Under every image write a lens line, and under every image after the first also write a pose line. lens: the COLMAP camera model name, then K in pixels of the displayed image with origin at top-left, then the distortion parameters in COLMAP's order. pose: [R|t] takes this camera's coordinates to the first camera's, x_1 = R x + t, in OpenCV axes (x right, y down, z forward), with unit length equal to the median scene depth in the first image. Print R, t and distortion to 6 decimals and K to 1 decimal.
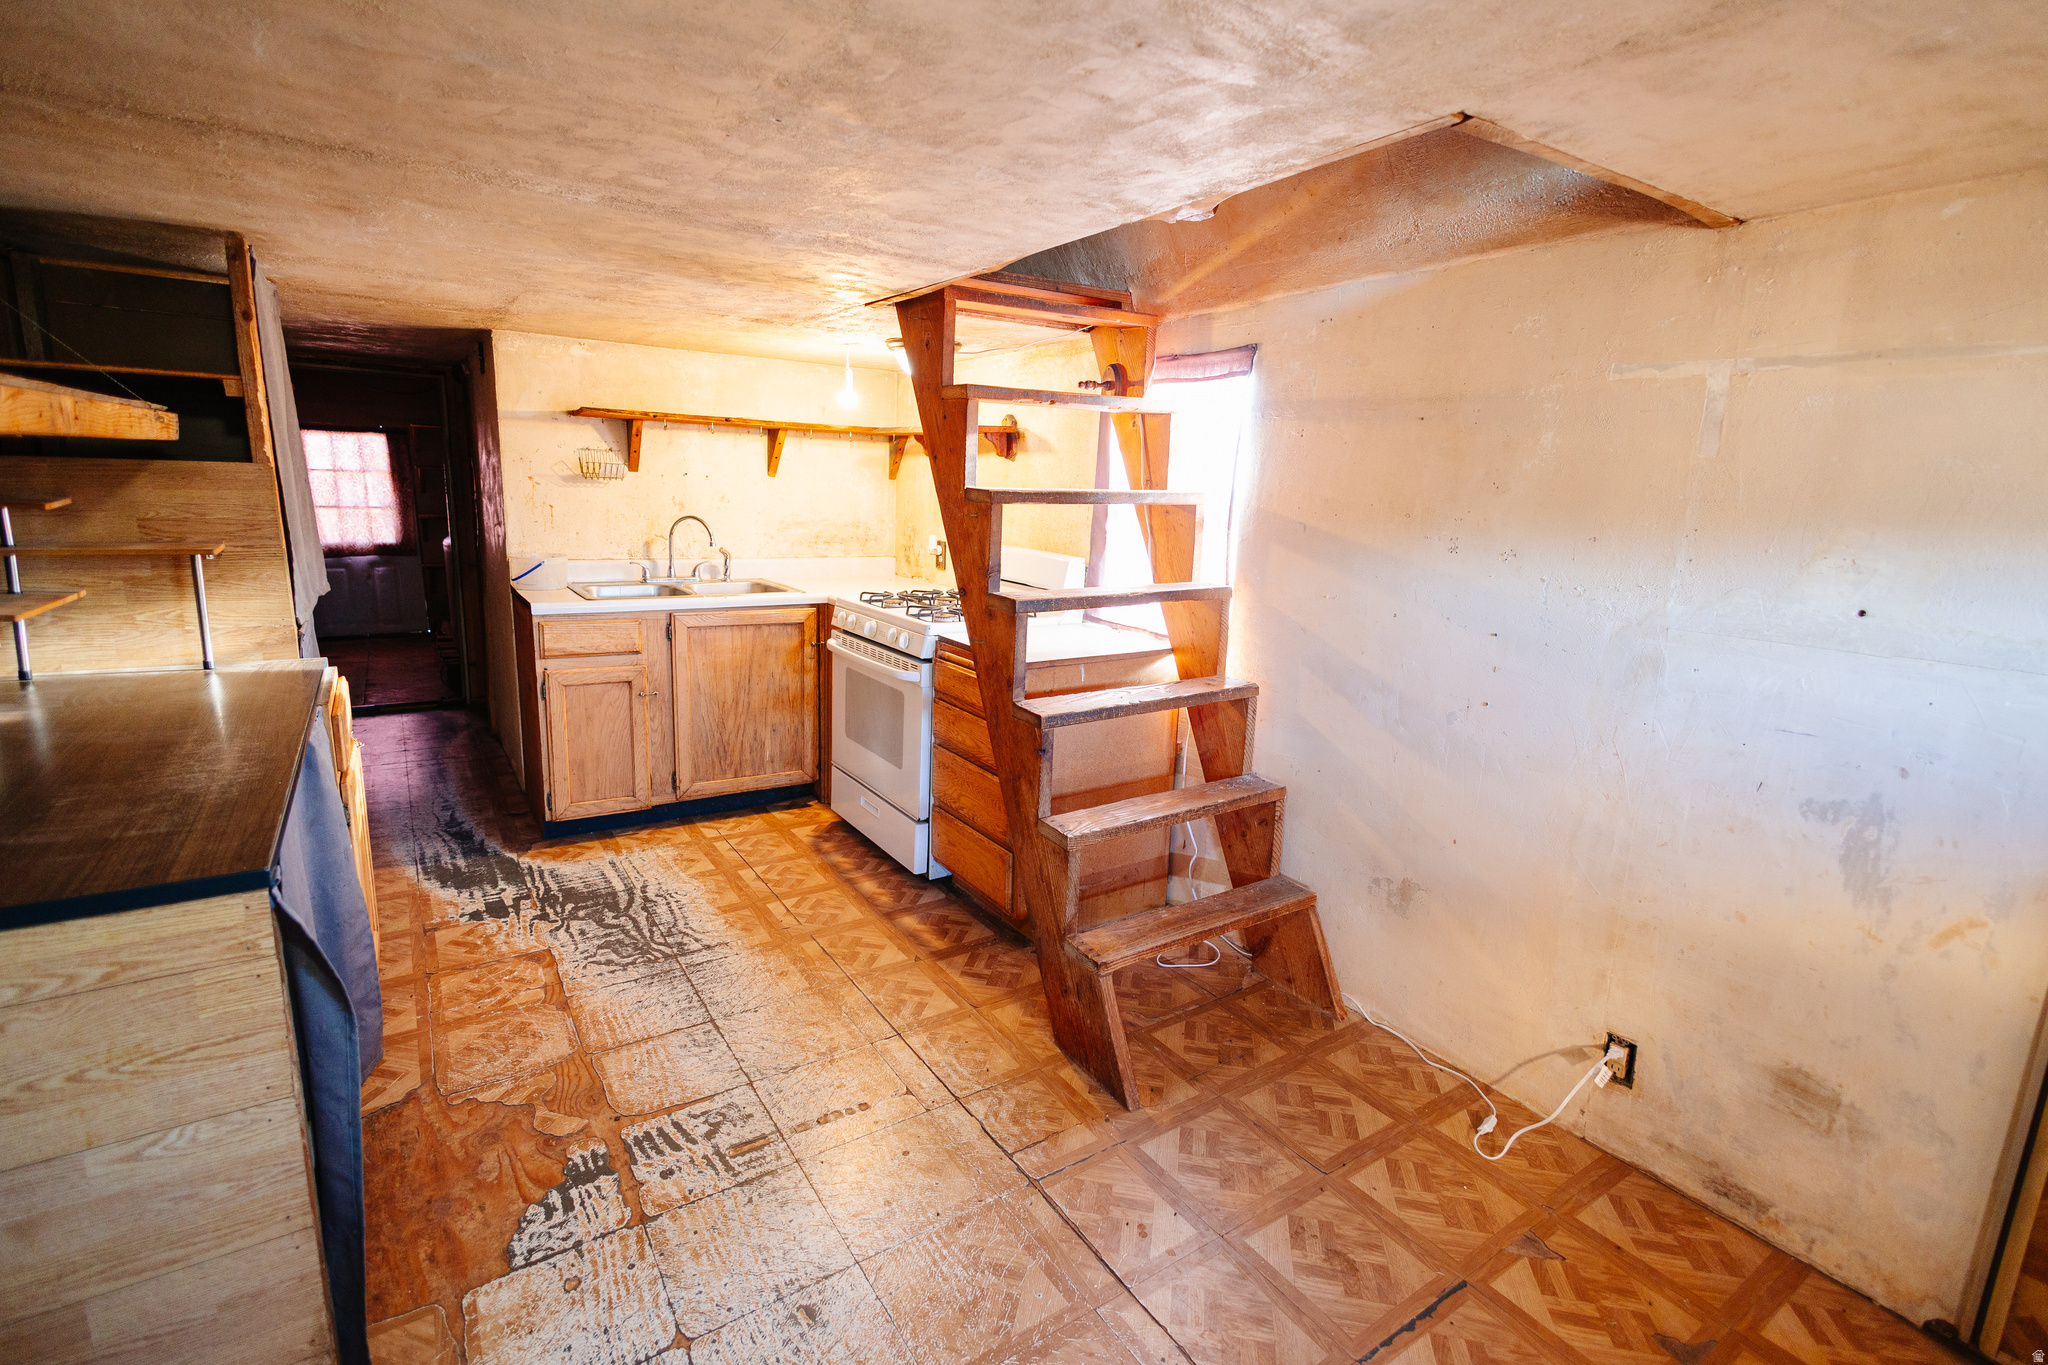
lens RADIAL K [[939.9, 0, 1023.0], [0, 939.9, 675.8], [0, 0, 1]] dist [0.012020, -0.000072]
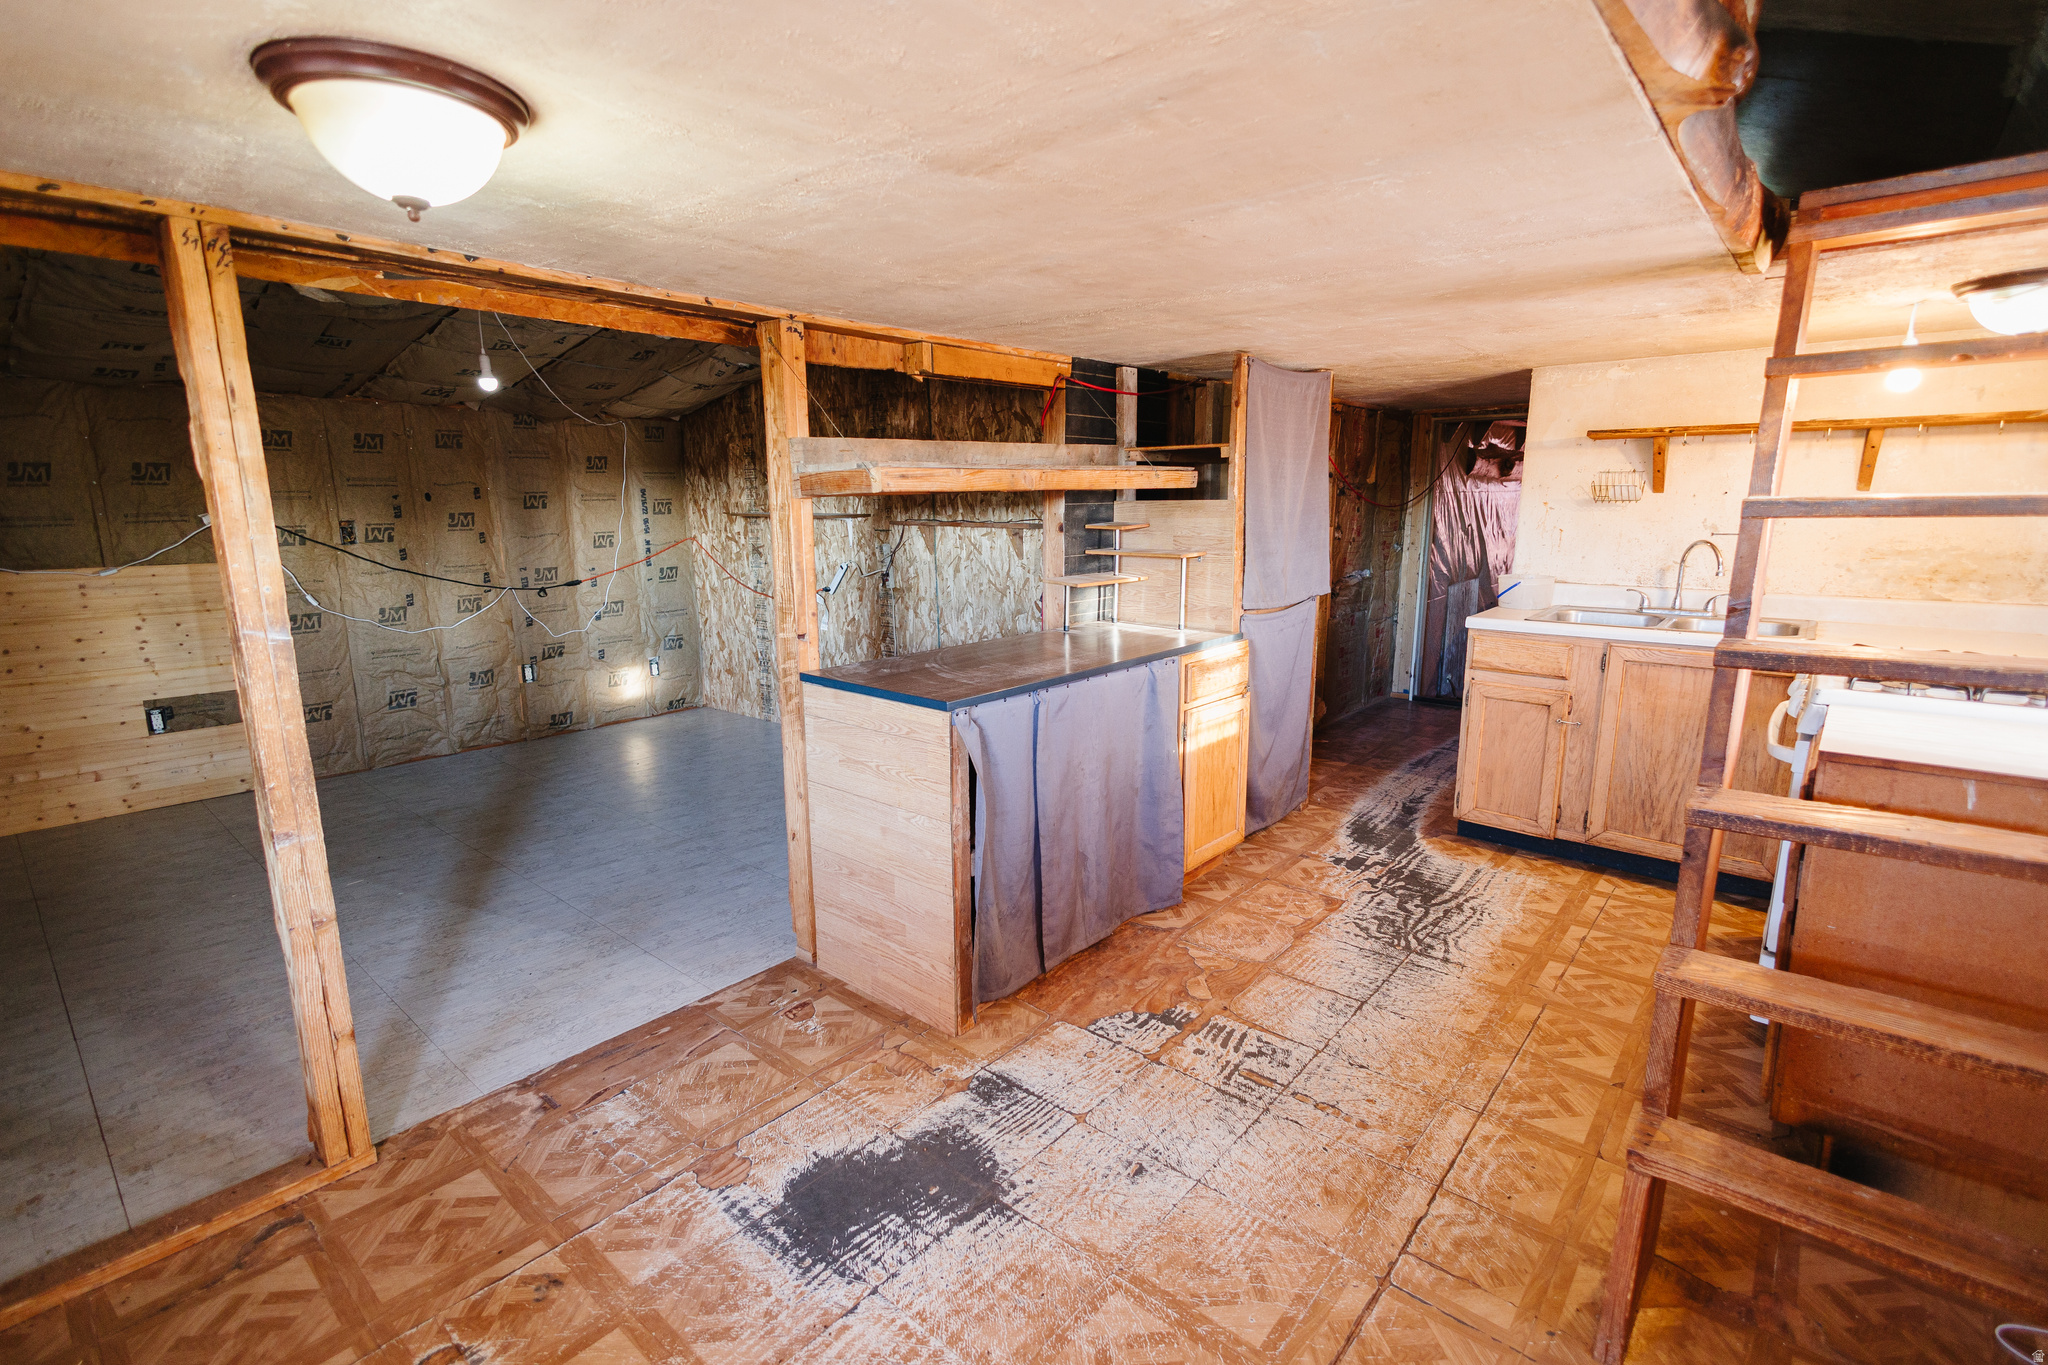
lens RADIAL K [[939.9, 0, 1023.0], [0, 939.9, 675.8], [0, 0, 1]] dist [0.012020, -0.000072]
pose [[0.272506, 0.143608, -0.951376, 0.559815], [-0.175706, 0.979599, 0.097540, -0.036672], [0.945974, 0.140582, 0.292180, 0.280629]]
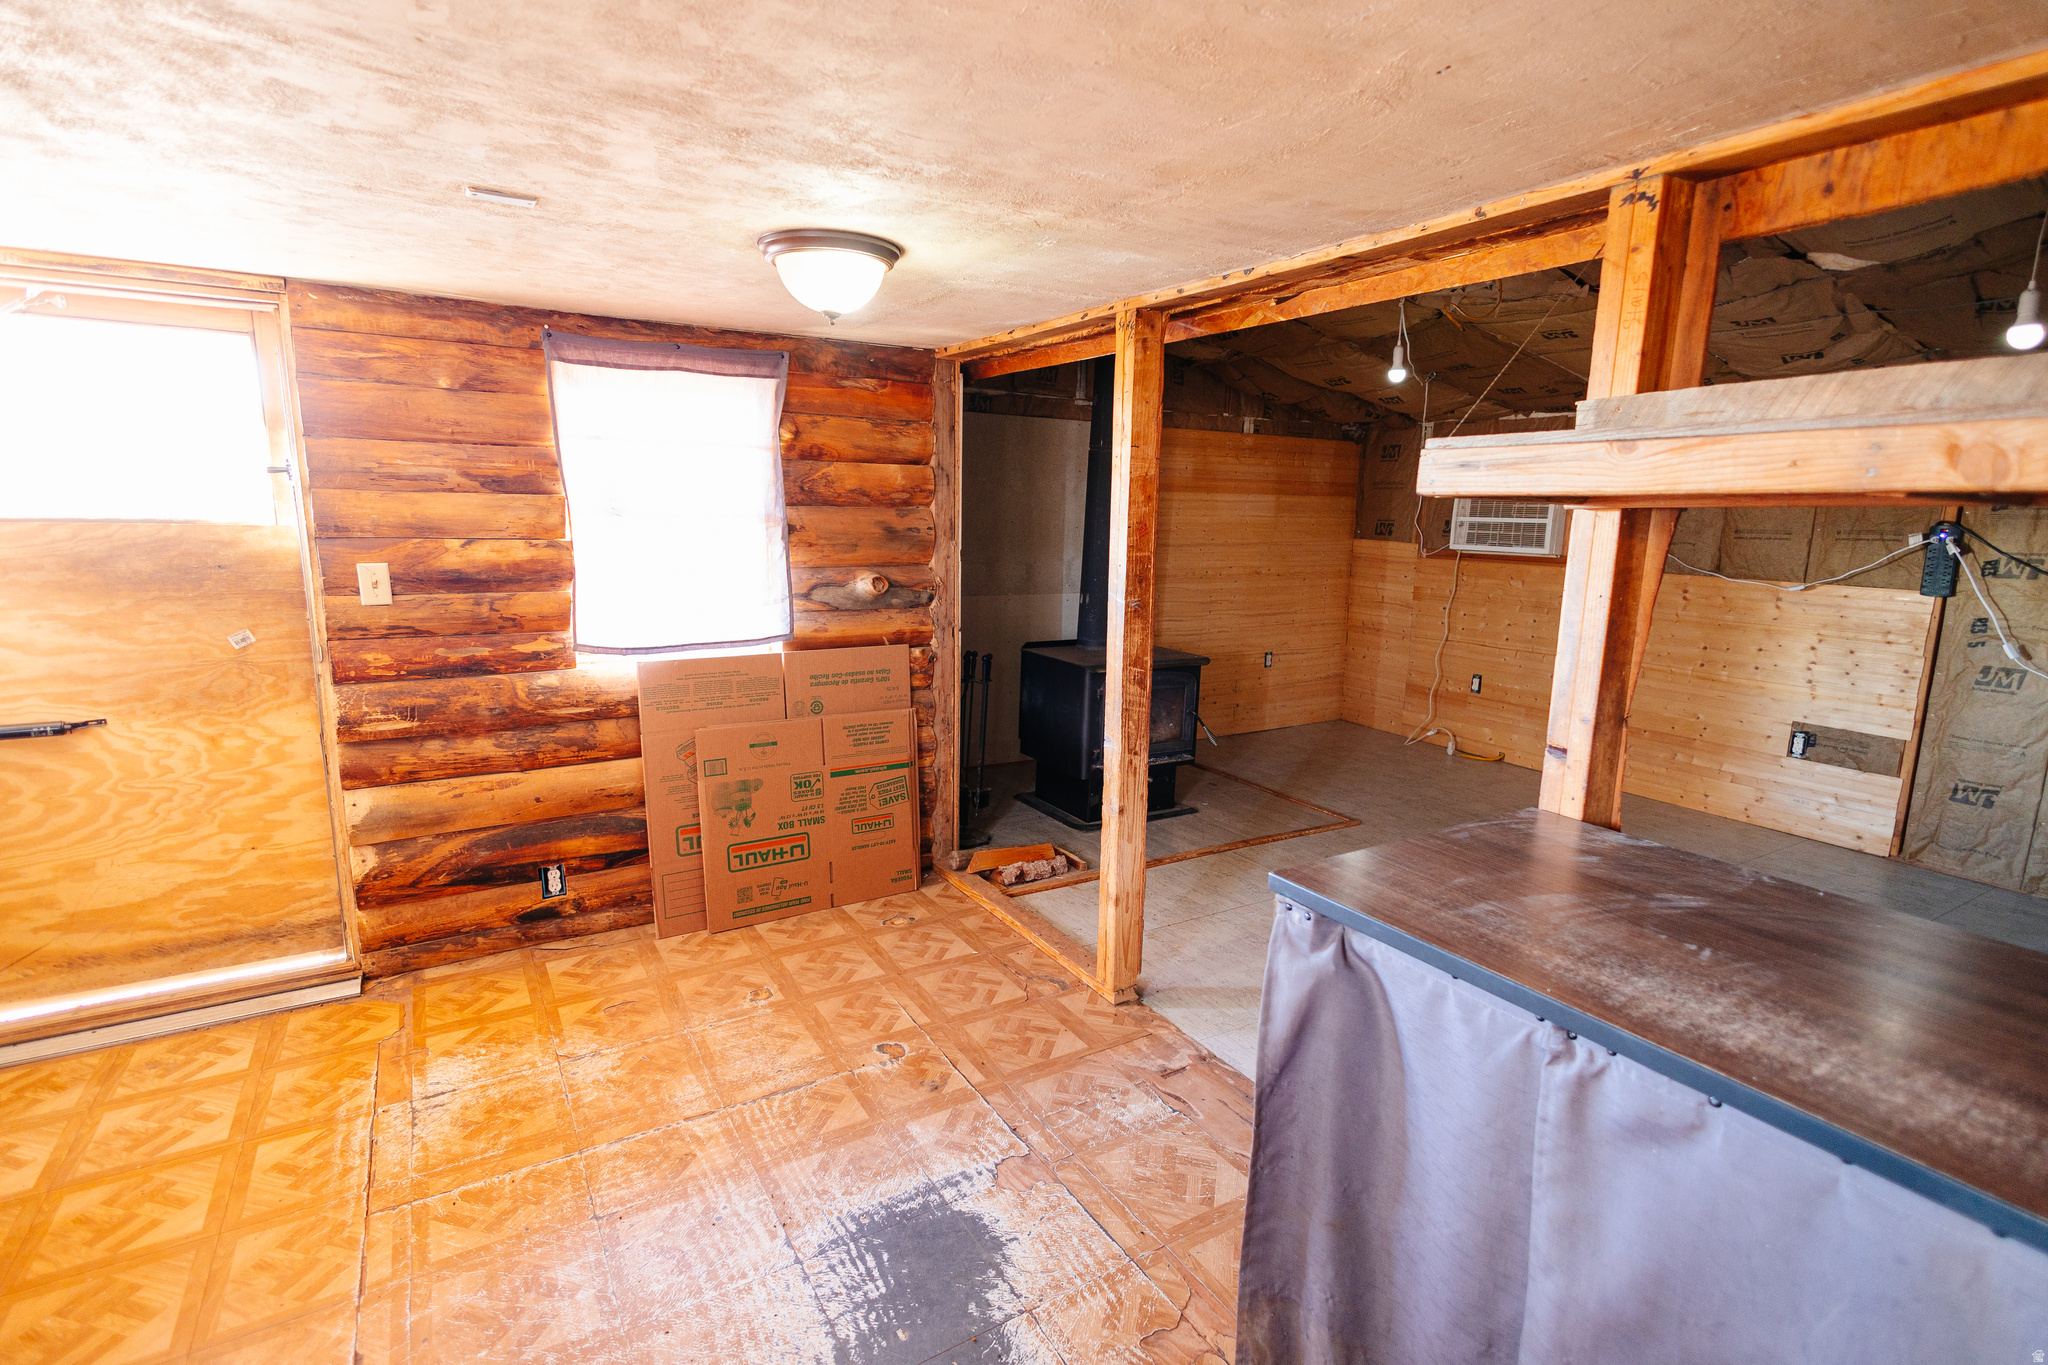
lens RADIAL K [[974.5, 0, 1024.0], [0, 974.5, 682.5], [0, 0, 1]] dist [0.008576, -0.000714]
pose [[-0.997804, -0.060145, 0.027741, -0.260846], [-0.045468, 0.926546, 0.373424, -0.206139], [-0.048163, 0.371343, -0.927246, 0.986816]]
